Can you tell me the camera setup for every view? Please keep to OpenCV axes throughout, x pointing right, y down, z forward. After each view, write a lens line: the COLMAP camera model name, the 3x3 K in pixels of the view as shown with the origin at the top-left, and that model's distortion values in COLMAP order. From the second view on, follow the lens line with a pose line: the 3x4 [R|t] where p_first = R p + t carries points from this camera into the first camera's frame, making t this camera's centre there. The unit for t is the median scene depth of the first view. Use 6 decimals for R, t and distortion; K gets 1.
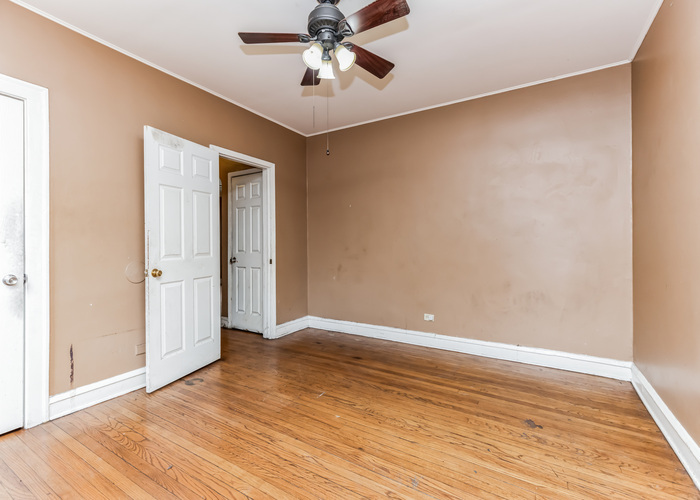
lens RADIAL K [[318.7, 0, 349.0], [0, 318.7, 246.7], [0, 0, 1]] dist [0.014964, -0.000446]
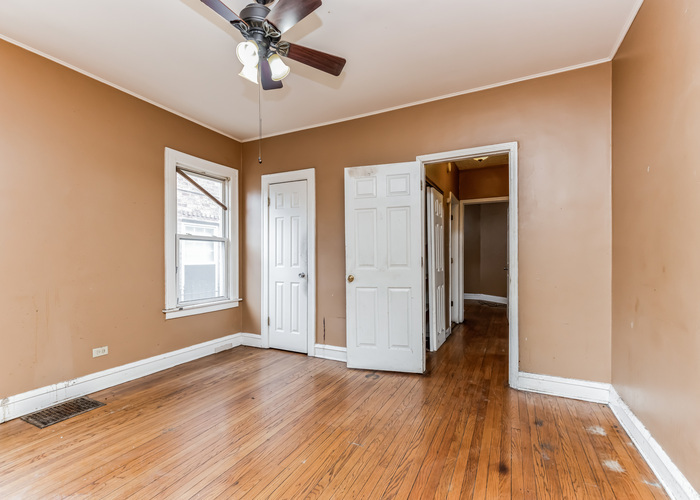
lens RADIAL K [[317.0, 0, 351.3], [0, 317.0, 258.7], [0, 0, 1]] dist [0.002513, -0.000280]
pose [[0.084605, 0.008931, -0.996375, 0.708799], [-0.003100, 0.999957, 0.008700, -0.009661], [0.996410, 0.002352, 0.084630, 0.927664]]
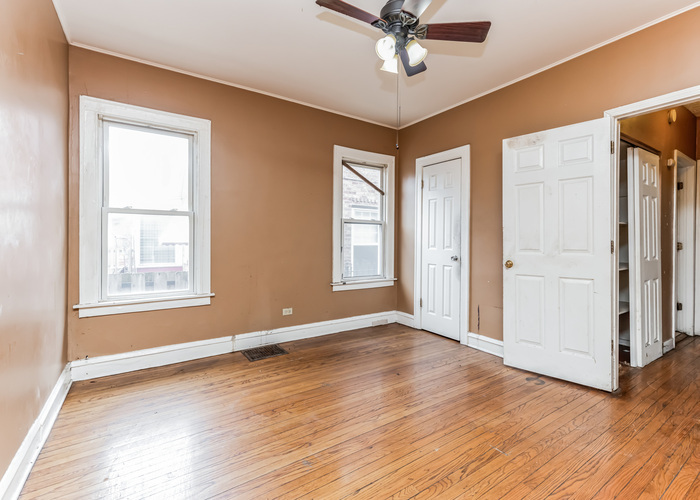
lens RADIAL K [[318.3, 0, 347.4], [0, 318.3, 239.6], [0, 0, 1]] dist [0.002020, -0.000471]
pose [[-0.429027, 0.004121, -0.903282, 0.704845], [-0.008851, 0.999922, 0.008766, -0.010584], [0.903248, 0.011756, -0.428958, 1.002593]]
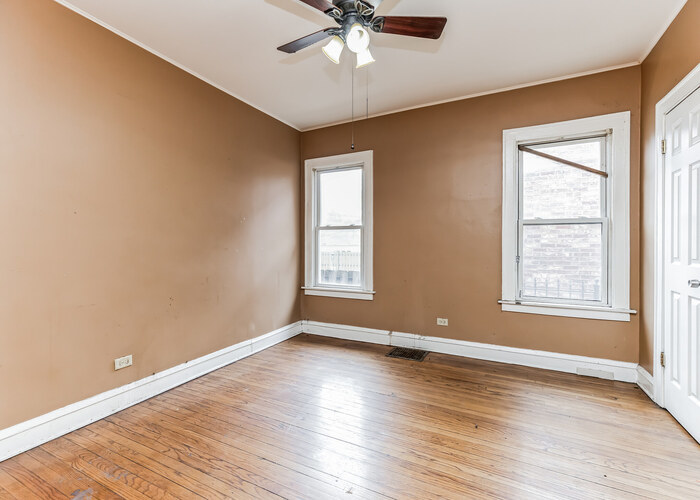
lens RADIAL K [[306.7, 0, 350.0], [0, 306.7, 250.0], [0, 0, 1]] dist [-0.000585, -0.000266]
pose [[-0.996027, 0.003557, -0.088977, 0.018140], [0.002209, 0.999881, 0.015246, -0.003938], [0.089021, 0.014989, -0.995917, 1.447384]]
